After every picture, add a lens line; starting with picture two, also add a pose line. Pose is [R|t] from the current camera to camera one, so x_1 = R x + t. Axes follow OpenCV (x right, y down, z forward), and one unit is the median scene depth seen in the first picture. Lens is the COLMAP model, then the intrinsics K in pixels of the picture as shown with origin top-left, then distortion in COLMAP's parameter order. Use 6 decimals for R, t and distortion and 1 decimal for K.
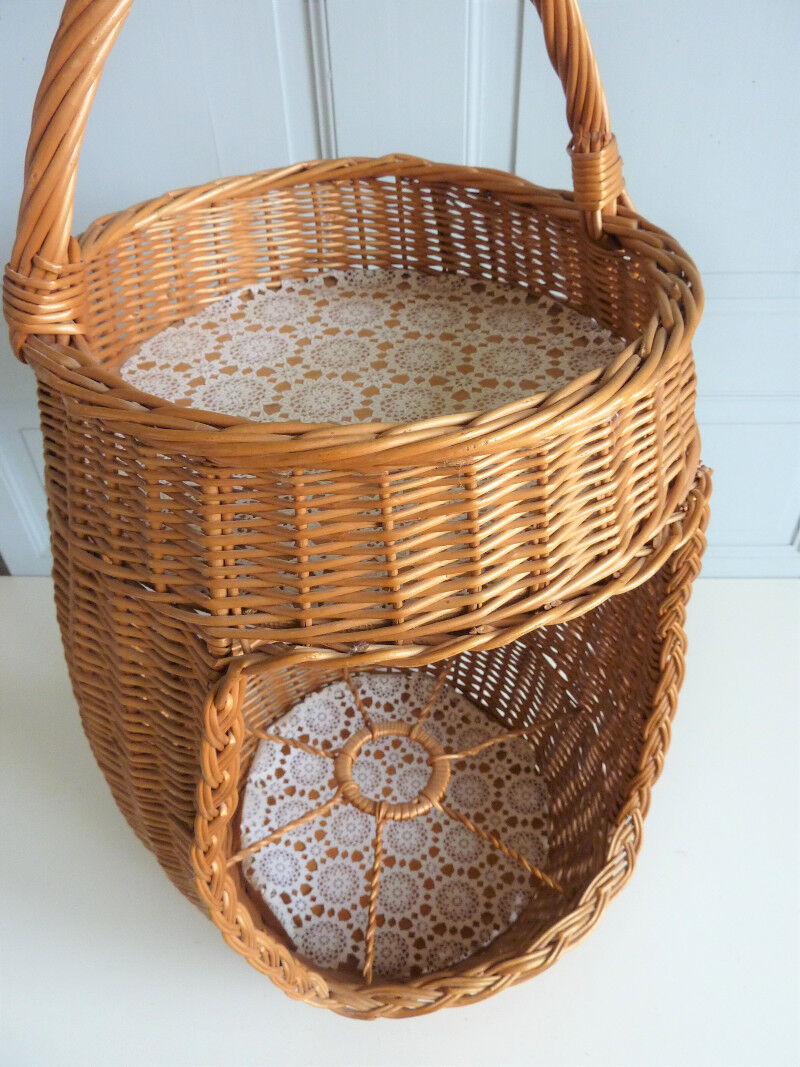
lens RADIAL K [[789.9, 0, 401.4], [0, 789.9, 534.3], [0, 0, 1]] dist [0.024886, -0.000595]
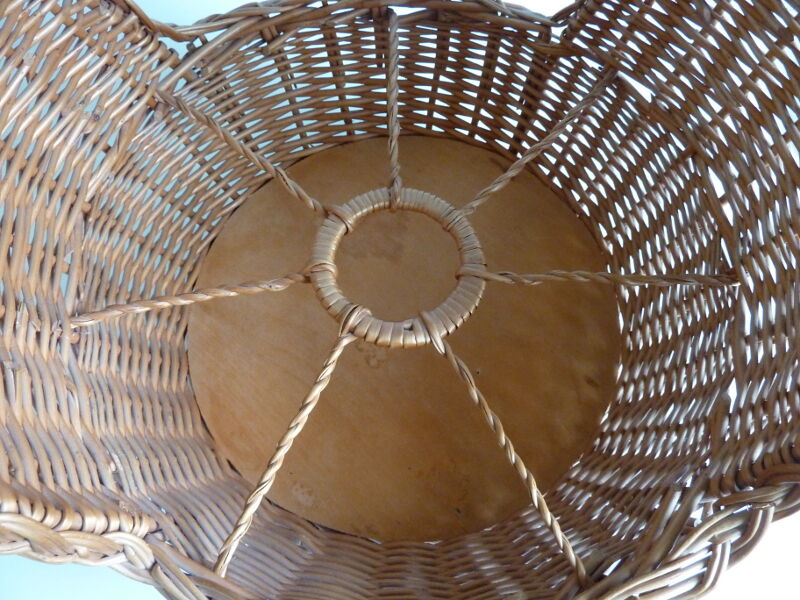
lens RADIAL K [[592.3, 0, 401.3], [0, 592.3, 298.9], [0, 0, 1]] dist [0.024886, -0.000595]
pose [[0.924834, 0.344622, -0.160991, 0.067580], [-0.238768, 0.855449, 0.459562, 0.080656], [0.296094, -0.386579, 0.873433, 0.477712]]
